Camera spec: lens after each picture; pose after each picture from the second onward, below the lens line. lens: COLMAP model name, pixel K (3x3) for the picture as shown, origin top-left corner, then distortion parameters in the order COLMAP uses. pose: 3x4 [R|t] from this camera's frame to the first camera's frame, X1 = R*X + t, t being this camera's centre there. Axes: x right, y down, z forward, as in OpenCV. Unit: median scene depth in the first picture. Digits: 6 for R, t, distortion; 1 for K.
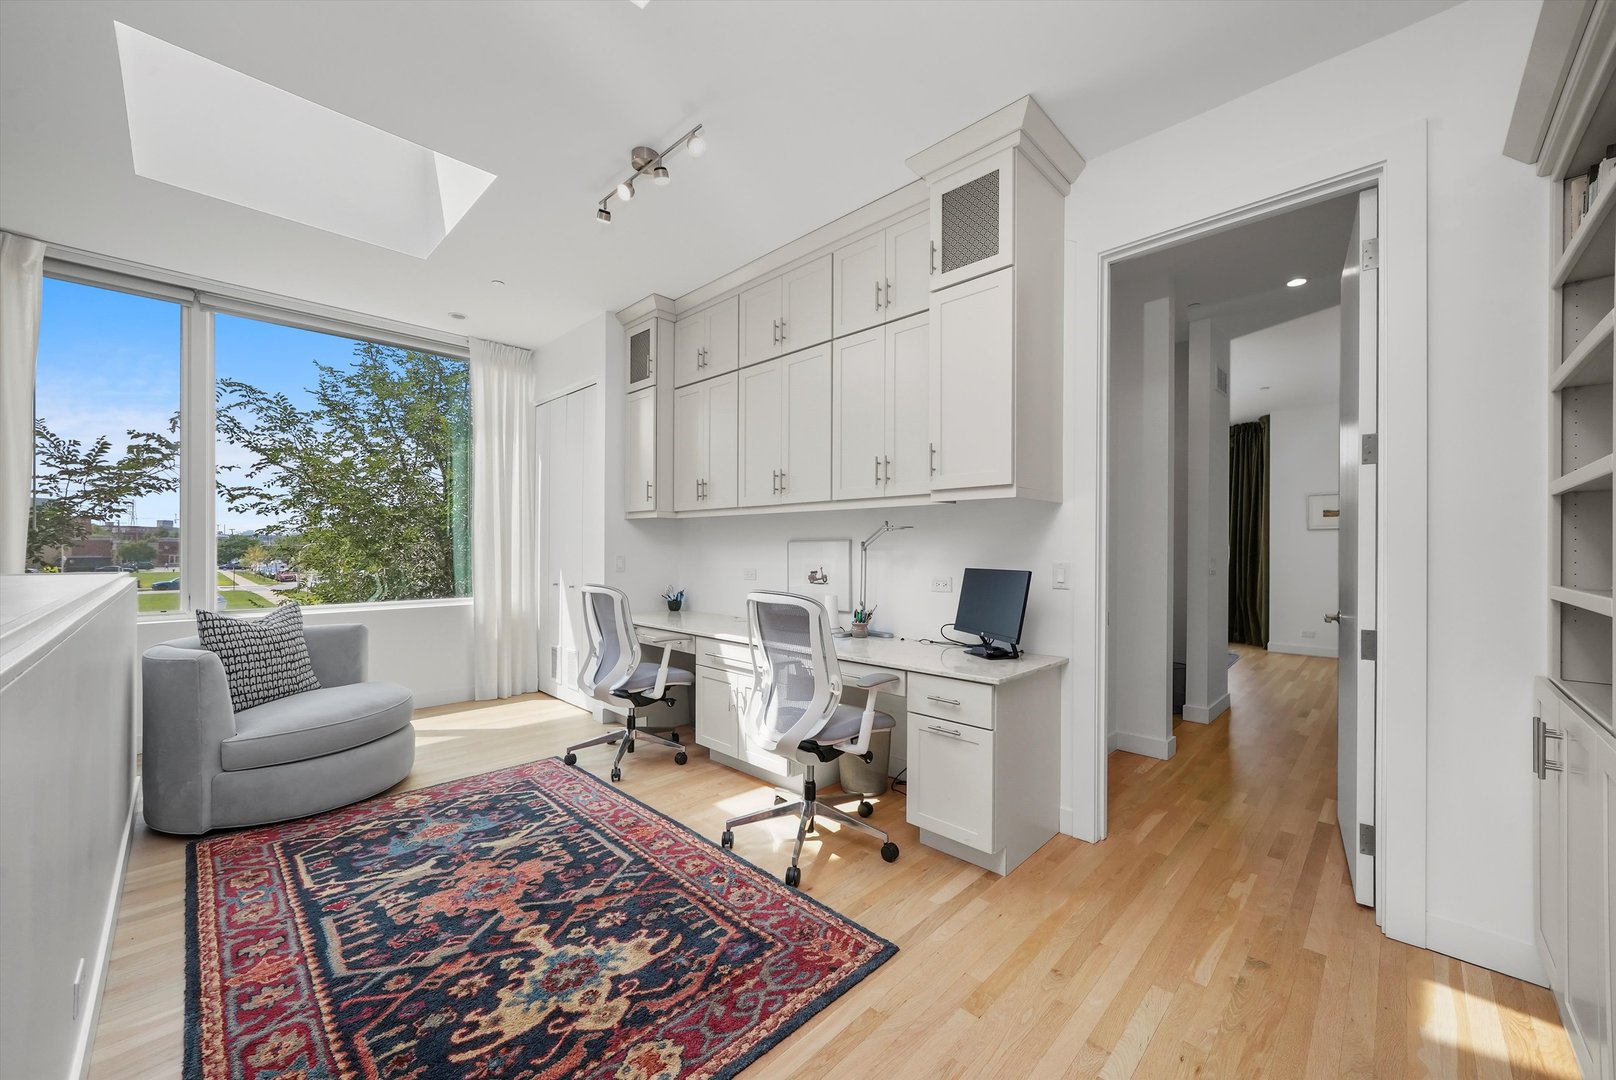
lens RADIAL K [[617.1, 0, 802.8], [0, 617.1, 546.5], [0, 0, 1]] dist [0.003136, 0.000891]
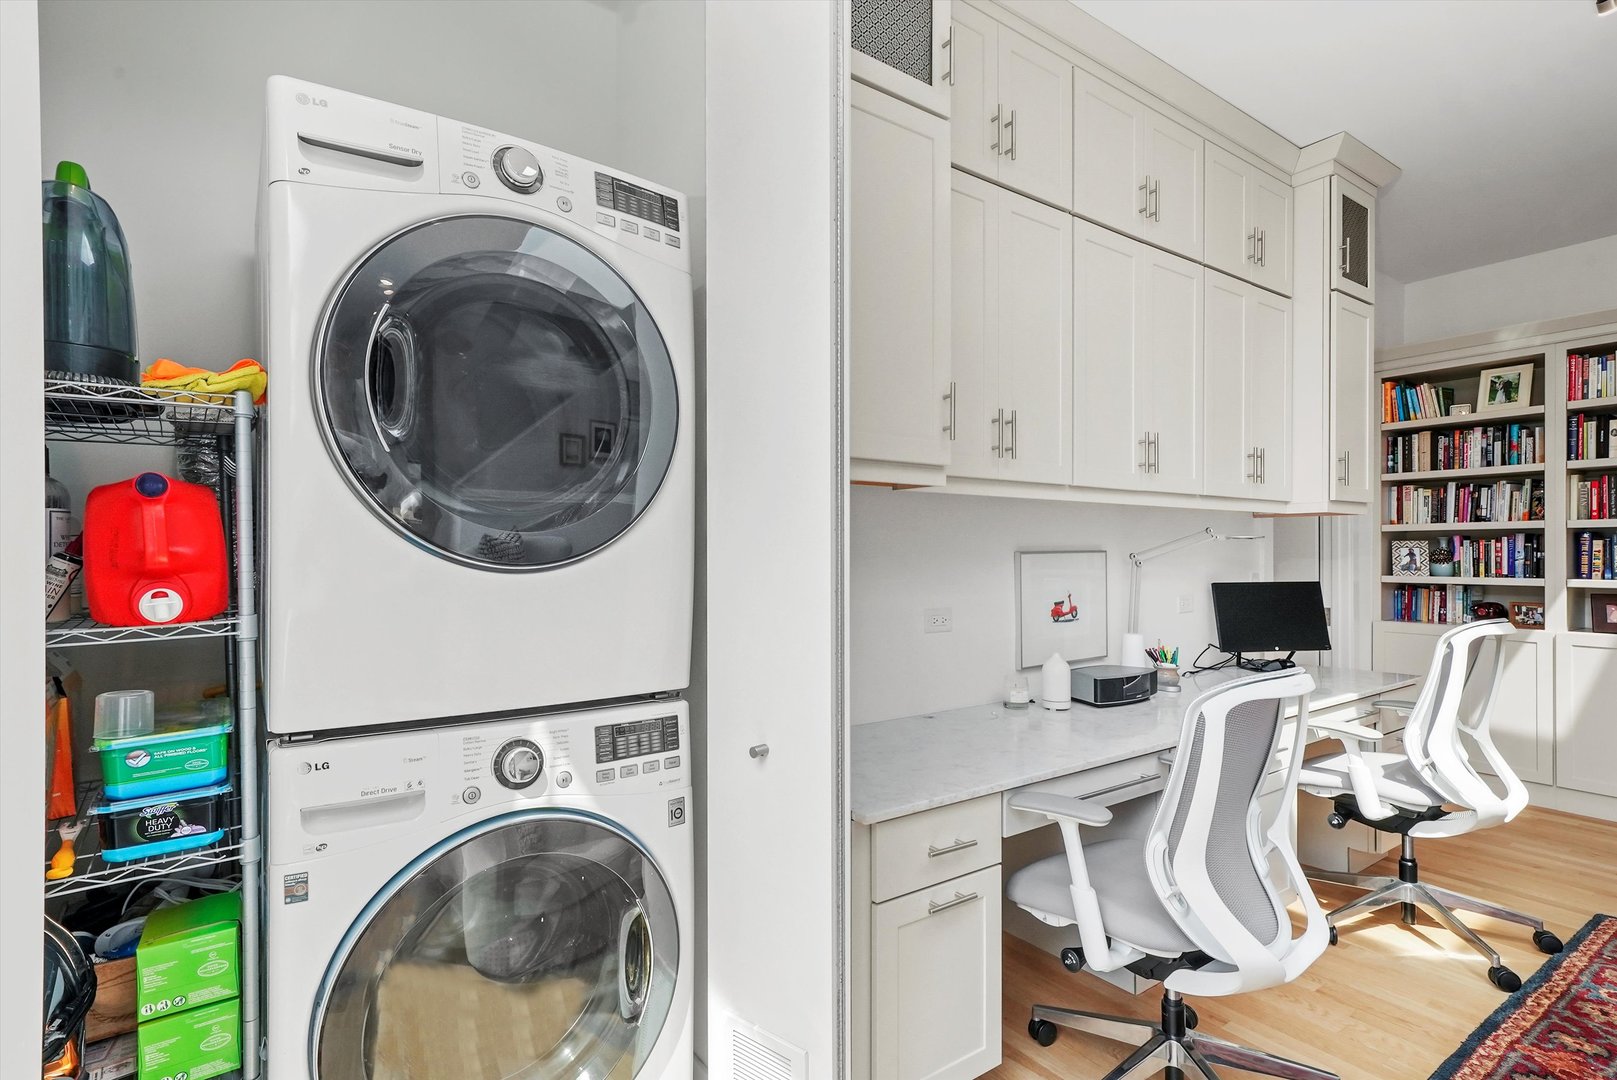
lens RADIAL K [[810.4, 0, 801.2], [0, 810.4, 541.2], [0, 0, 1]] dist [0.006387, 0.001079]
pose [[0.165396, 0.016679, 0.986086, -1.309394], [-0.002960, 0.999861, -0.016415, -0.007957], [-0.986223, -0.000204, 0.165423, 1.818997]]
